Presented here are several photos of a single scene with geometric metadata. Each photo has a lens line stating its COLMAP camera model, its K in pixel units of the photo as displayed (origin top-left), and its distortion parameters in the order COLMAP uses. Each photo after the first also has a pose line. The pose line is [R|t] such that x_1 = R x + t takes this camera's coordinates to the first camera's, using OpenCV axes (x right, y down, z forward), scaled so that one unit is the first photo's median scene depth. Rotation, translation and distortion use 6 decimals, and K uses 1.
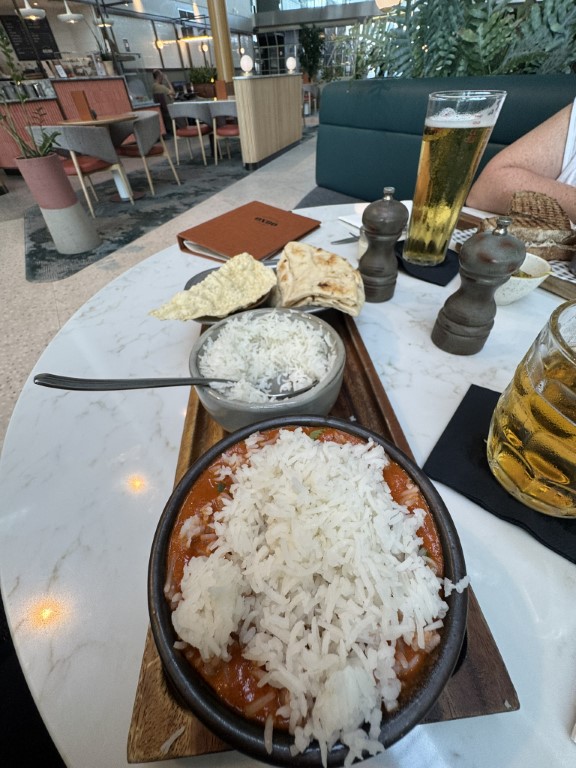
lens RADIAL K [[309.1, 0, 288.0], [0, 309.1, 384.0], [0, 0, 1]] dist [-0.001732, -0.000547]
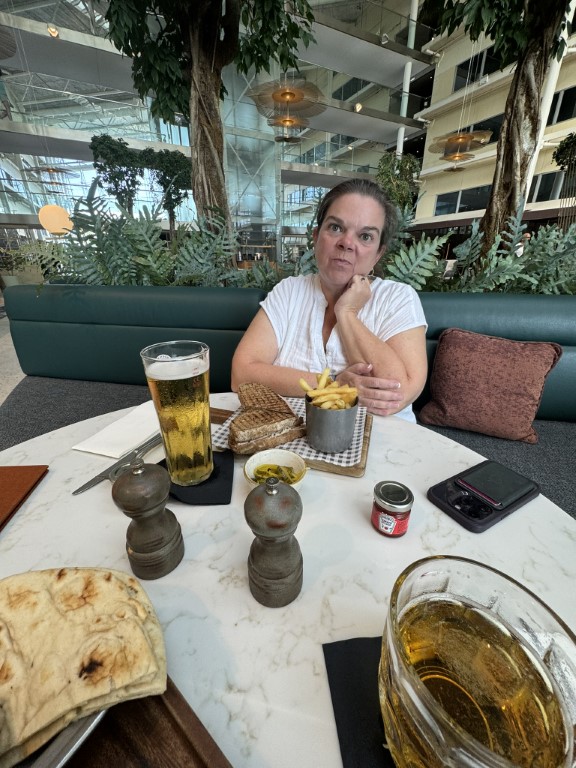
lens RADIAL K [[309.1, 0, 288.0], [0, 309.1, 384.0], [0, 0, 1]] dist [-0.001732, -0.000547]
pose [[0.700086, -0.221065, 0.678977, 0.067369], [0.478951, 0.850626, -0.216889, -0.325500], [-0.529609, 0.477038, 0.701391, 0.062357]]
